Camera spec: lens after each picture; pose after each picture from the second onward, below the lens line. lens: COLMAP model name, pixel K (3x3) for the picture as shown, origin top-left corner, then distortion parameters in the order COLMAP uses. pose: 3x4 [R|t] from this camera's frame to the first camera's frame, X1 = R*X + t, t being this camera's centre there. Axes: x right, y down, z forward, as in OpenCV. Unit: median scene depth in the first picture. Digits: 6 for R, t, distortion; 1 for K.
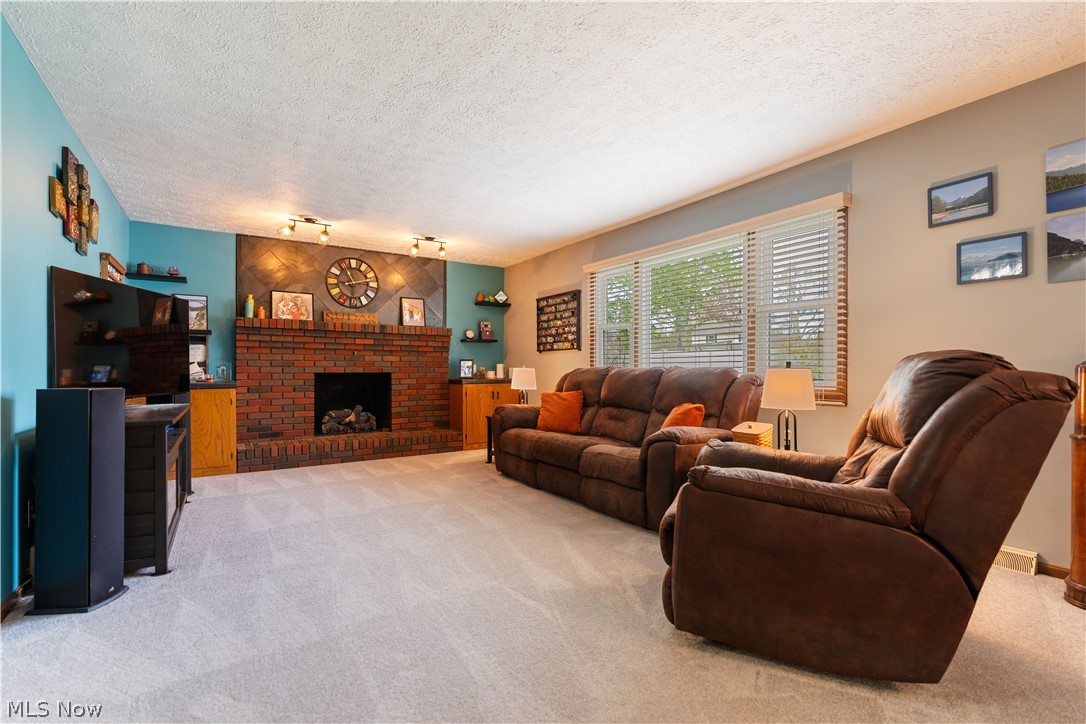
lens RADIAL K [[491.8, 0, 543.8], [0, 491.8, 369.8], [0, 0, 1]] dist [-0.004198, 0.000977]
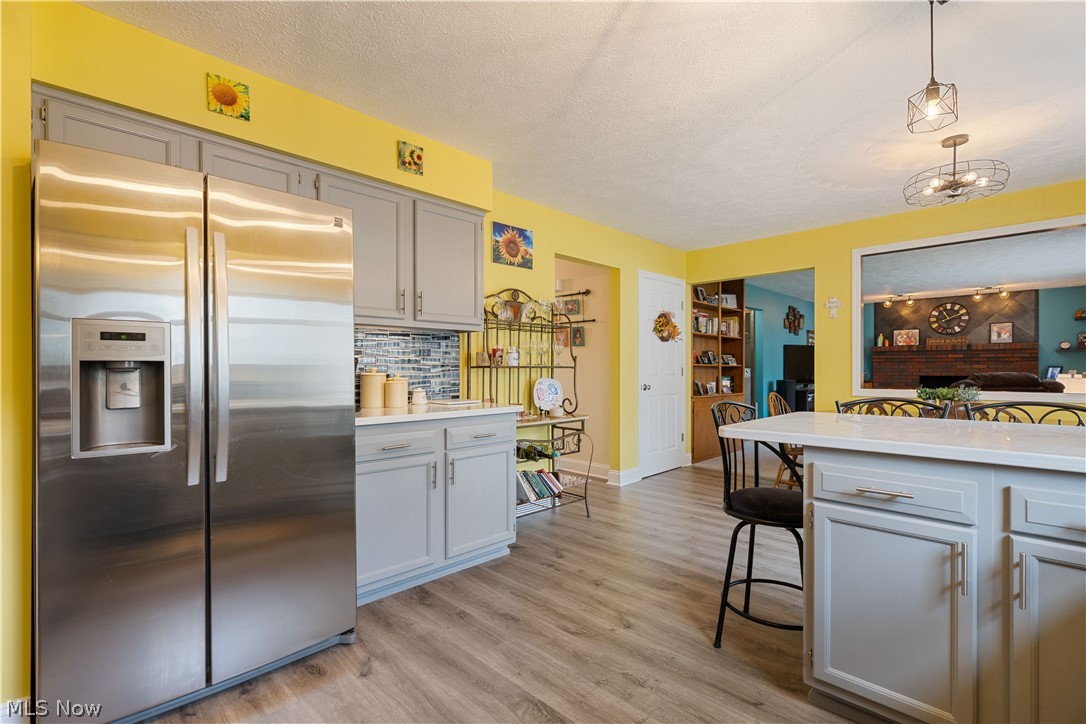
lens RADIAL K [[491.8, 0, 539.2], [0, 491.8, 365.6], [0, 0, 1]] dist [-0.004198, 0.000977]
pose [[0.206848, -0.008966, -0.978332, 0.972656], [0.001334, 0.999960, -0.008882, -0.016398], [0.978372, 0.000532, 0.206851, -0.673206]]
